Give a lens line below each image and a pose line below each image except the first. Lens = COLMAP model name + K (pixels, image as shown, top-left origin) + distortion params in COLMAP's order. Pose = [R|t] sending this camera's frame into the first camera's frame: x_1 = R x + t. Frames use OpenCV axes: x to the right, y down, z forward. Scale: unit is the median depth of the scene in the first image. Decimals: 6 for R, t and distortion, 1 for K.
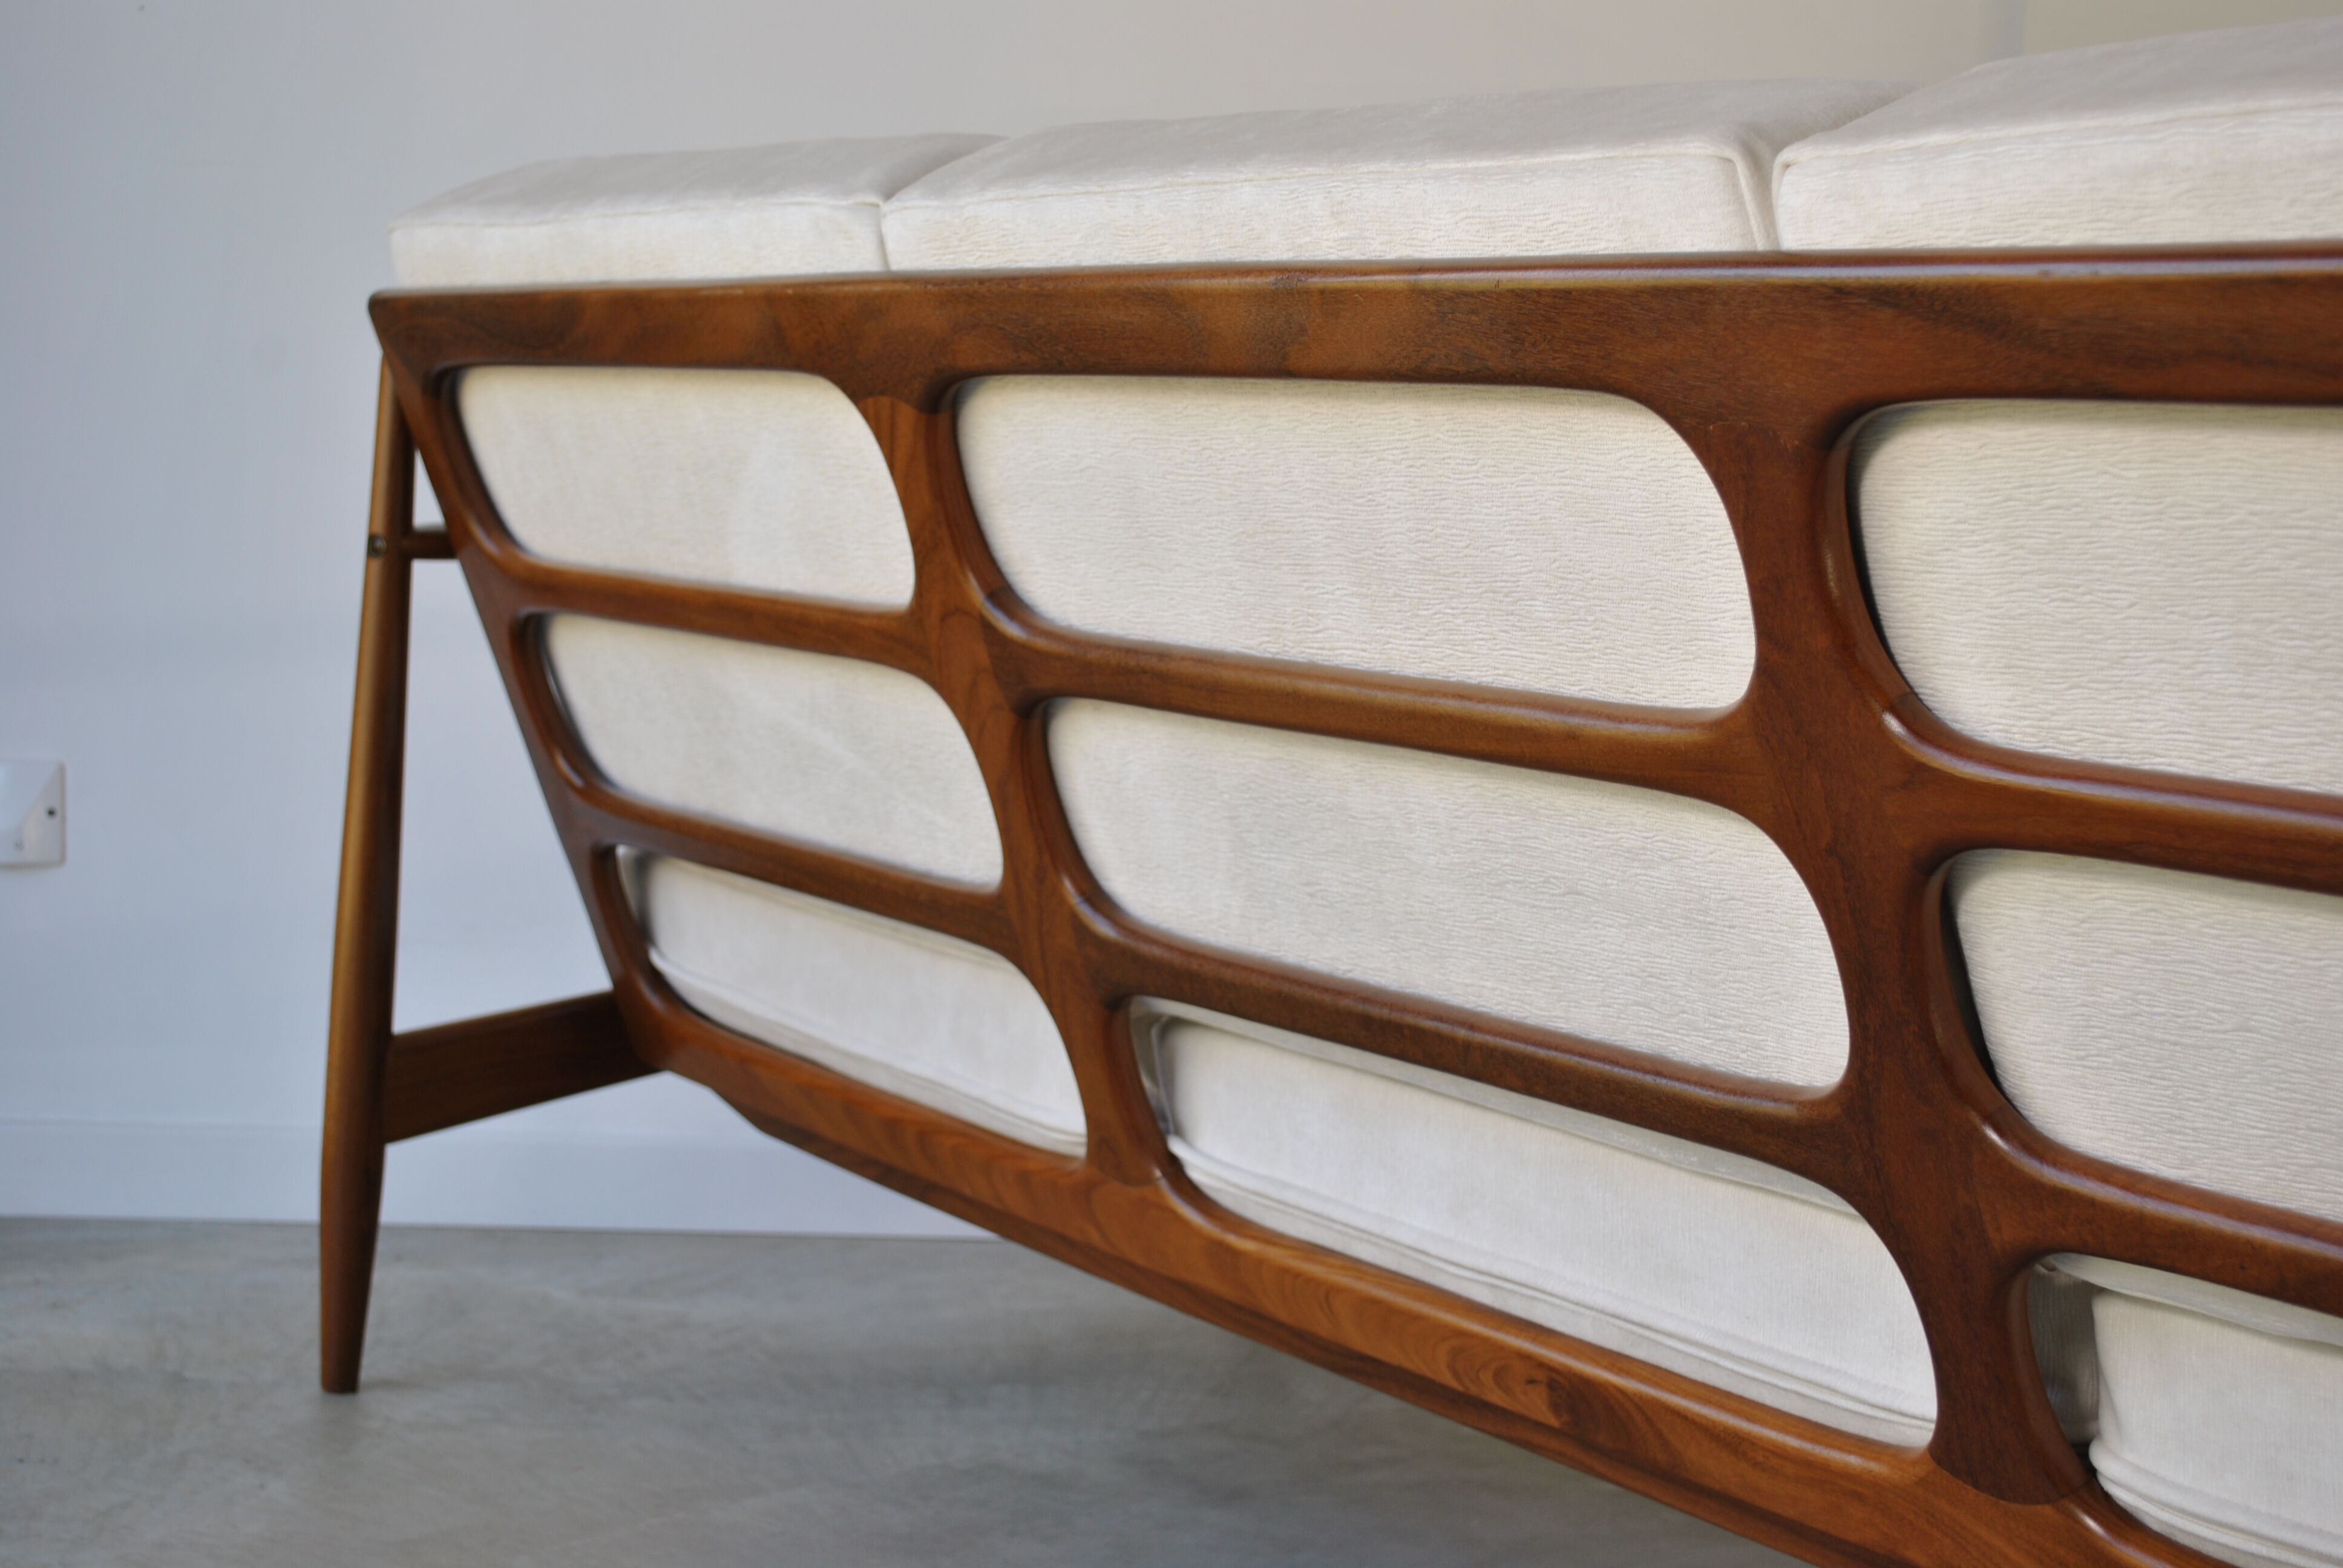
lens RADIAL K [[3603.0, 0, 1164.8], [0, 3603.0, 784.2], [0, 0, 1]] dist [0.000472, -0.071611]
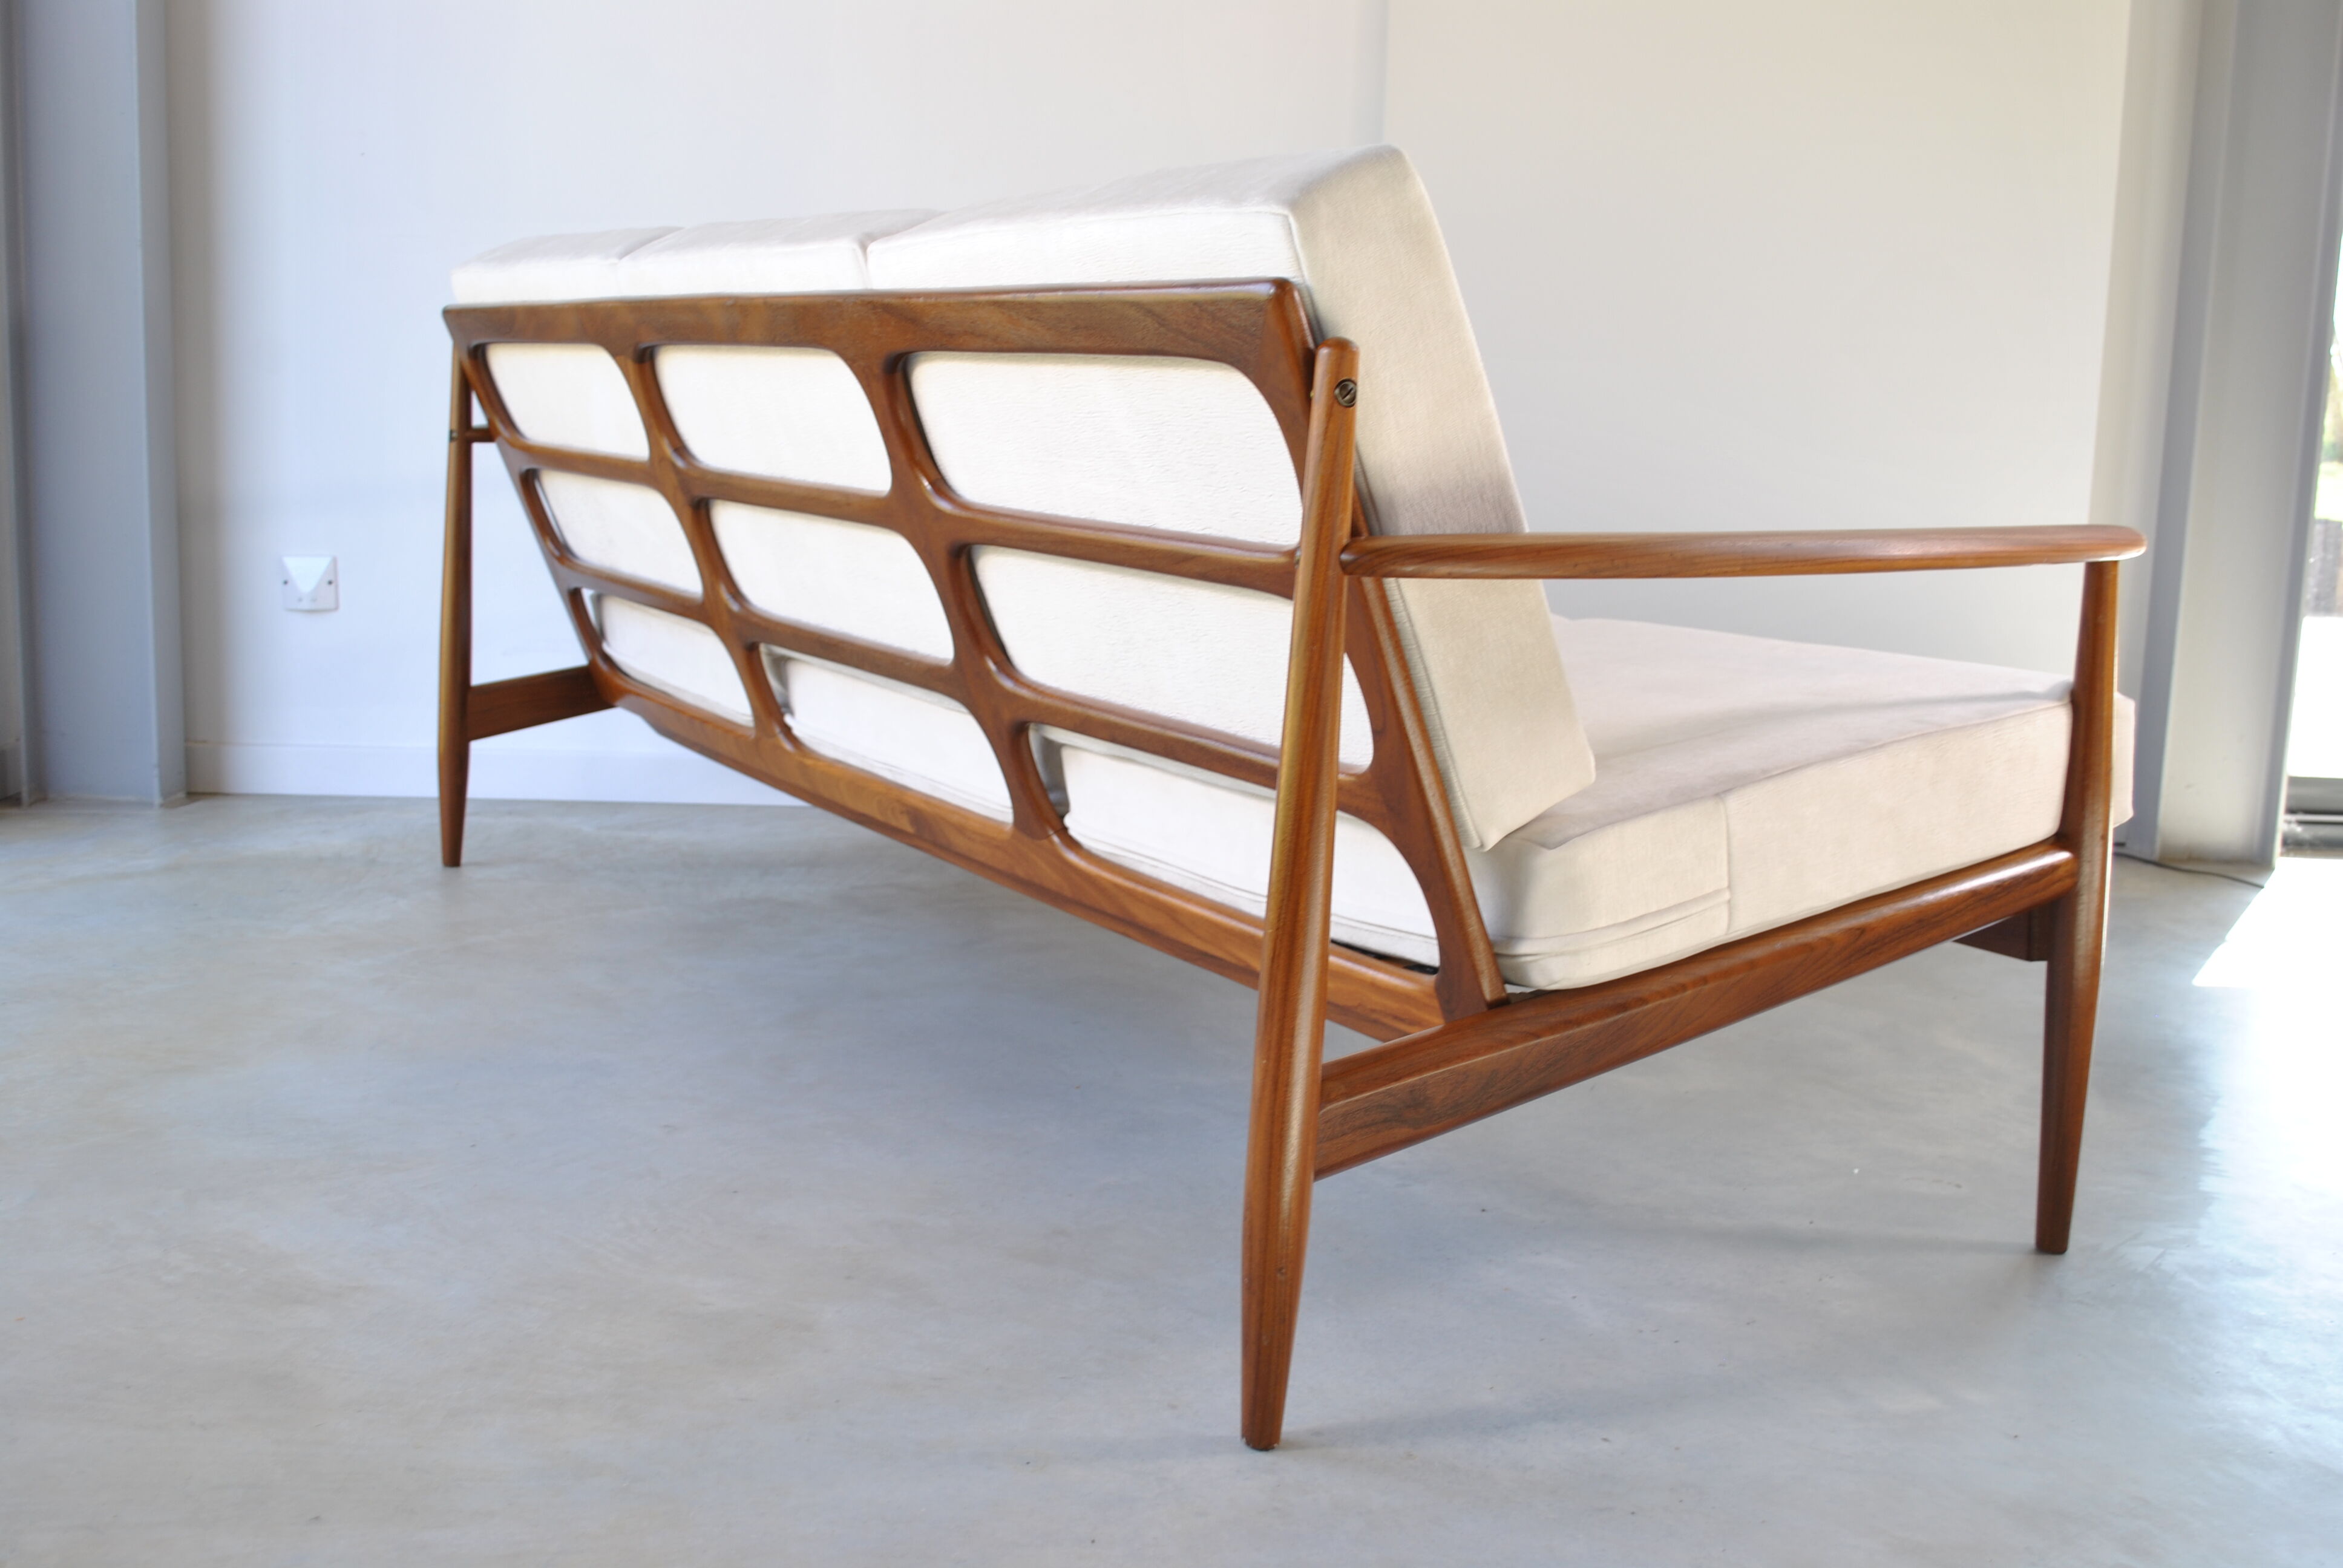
lens RADIAL K [[2448.6, 0, 1186.0], [0, 2448.6, 788.7], [0, 0, 1]] dist [-0.056654, -0.002015]
pose [[0.998961, -0.004594, -0.045349, 0.248164], [0.007793, 0.997473, 0.070621, 0.036455], [0.044909, -0.070901, 0.996472, -0.330316]]
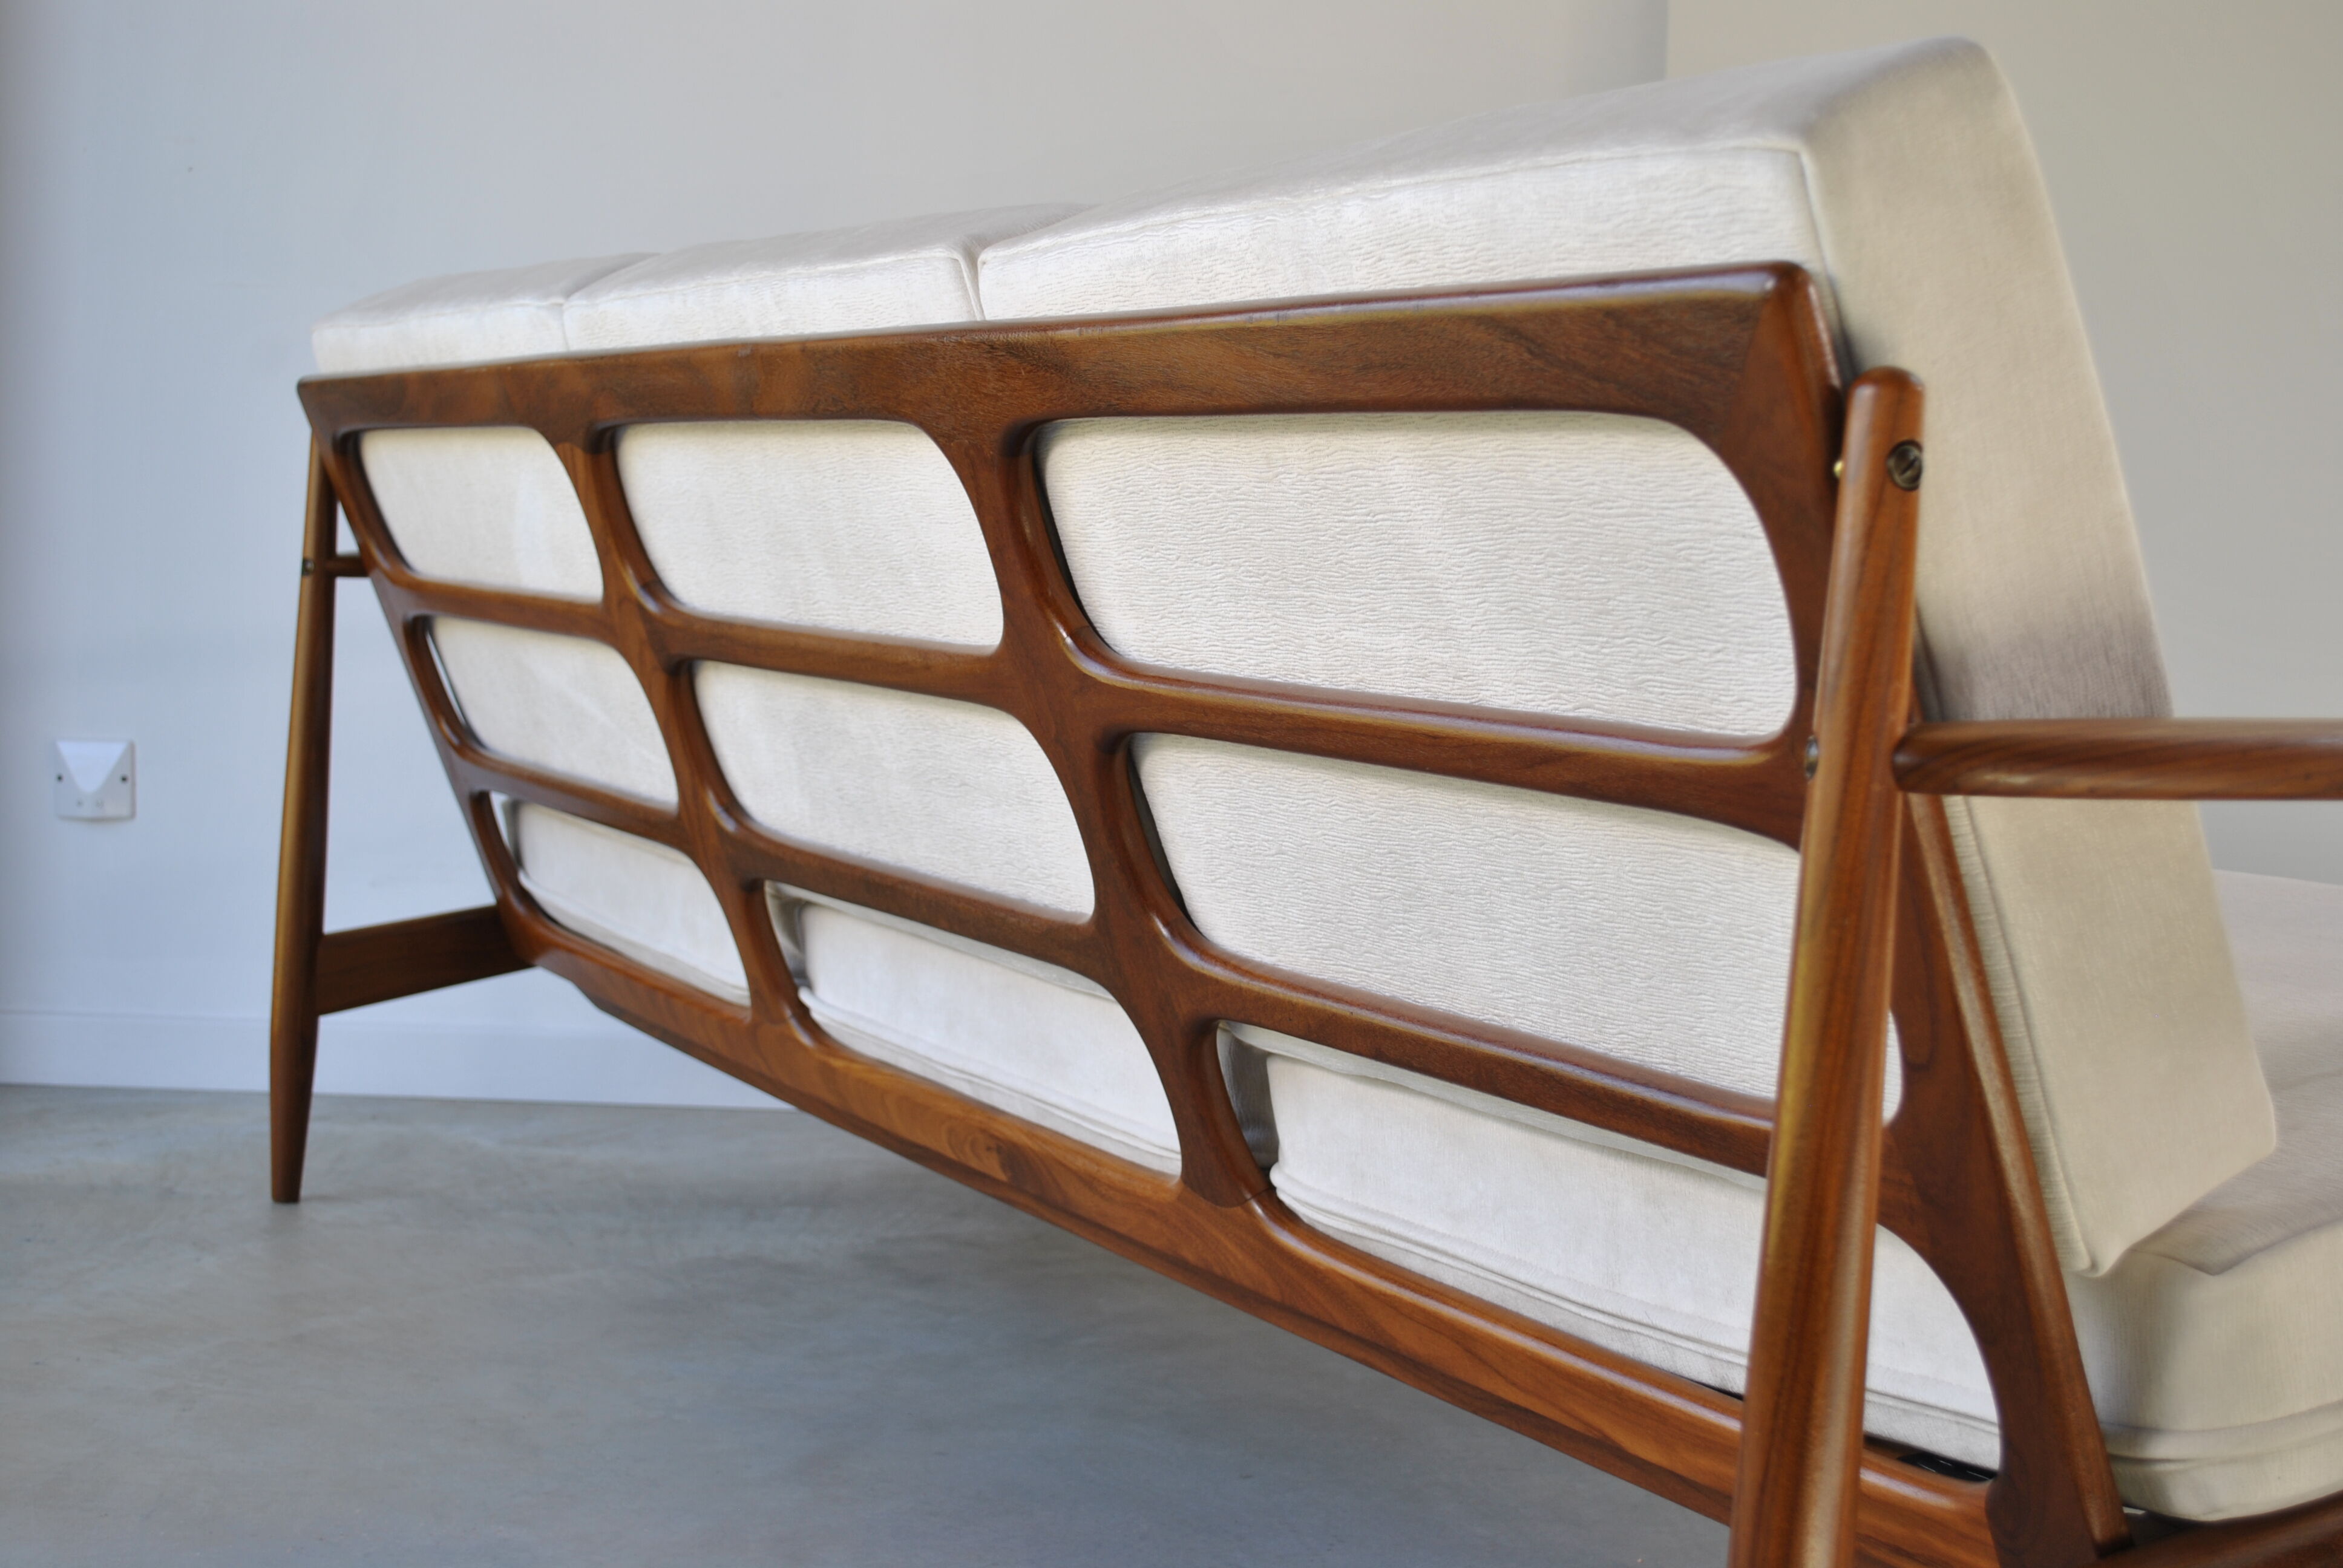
lens RADIAL K [[3133.3, 0, 1170.6], [0, 3133.3, 783.2], [0, 0, 1]] dist [-0.024360, -0.011502]
pose [[0.997831, -0.000223, -0.065831, 0.183746], [-0.000717, 0.999898, -0.014260, 0.031517], [0.065827, 0.014277, 0.997729, -0.142574]]
